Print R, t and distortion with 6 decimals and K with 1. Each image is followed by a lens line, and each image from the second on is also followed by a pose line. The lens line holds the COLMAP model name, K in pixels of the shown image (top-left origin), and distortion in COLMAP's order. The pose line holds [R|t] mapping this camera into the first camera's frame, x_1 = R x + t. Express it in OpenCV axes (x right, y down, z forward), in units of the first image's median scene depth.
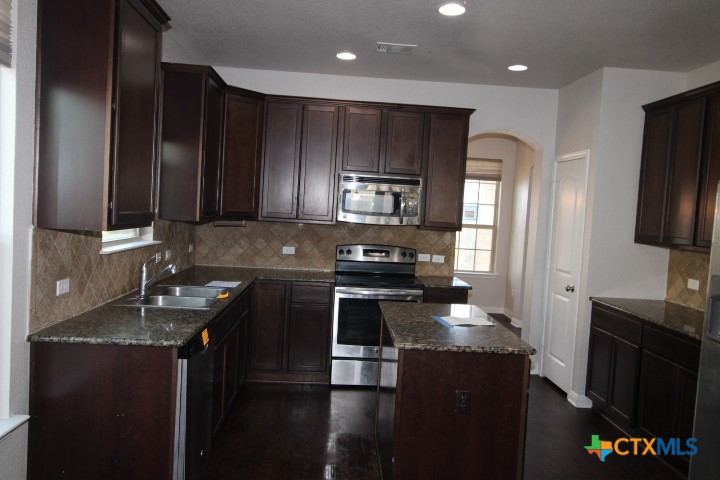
lens RADIAL K [[568.2, 0, 358.5], [0, 568.2, 236.8], [0, 0, 1]] dist [0.014420, -0.009949]
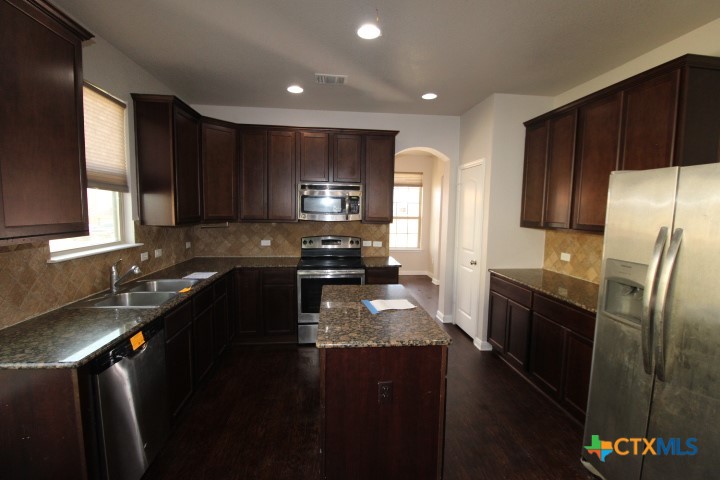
lens RADIAL K [[333.3, 0, 361.1], [0, 333.3, 239.6], [0, 0, 1]] dist [-0.004932, -0.007619]
pose [[0.997638, -0.045406, 0.051539, 0.070120], [0.043130, 0.998080, 0.044449, -0.010682], [-0.053458, -0.042121, 0.997681, 0.235712]]
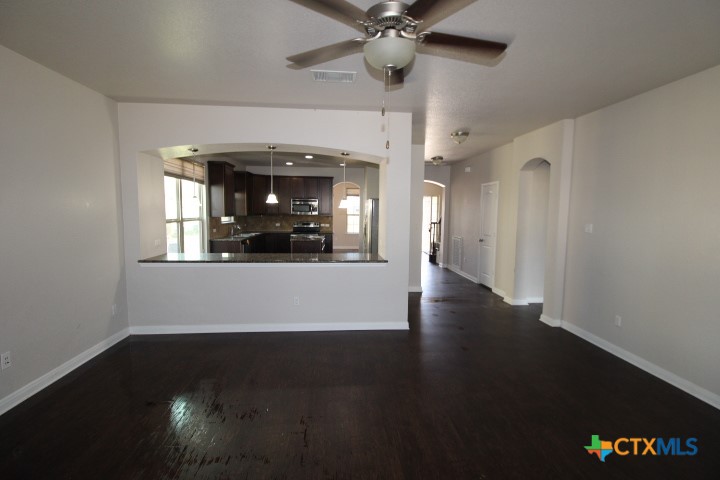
lens RADIAL K [[333.3, 0, 359.7], [0, 333.3, 242.3], [0, 0, 1]] dist [-0.004932, -0.007619]
pose [[0.998842, -0.042863, 0.021830, 0.316476], [0.041871, 0.998154, 0.044003, 0.067840], [-0.023676, -0.043038, 0.998793, -0.932870]]
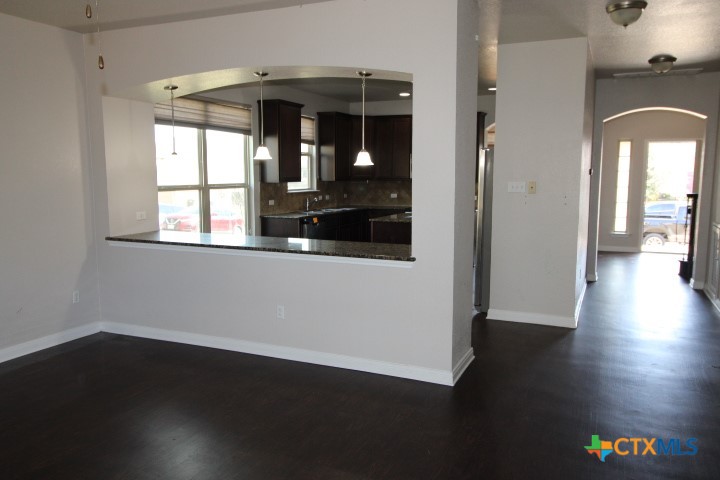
lens RADIAL K [[568.2, 0, 354.9], [0, 568.2, 240.8], [0, 0, 1]] dist [0.014420, -0.009949]
pose [[0.885492, 0.002730, -0.464647, 0.732658], [0.022177, 0.998595, 0.048130, 0.090916], [0.464126, -0.052923, 0.884187, -0.842257]]
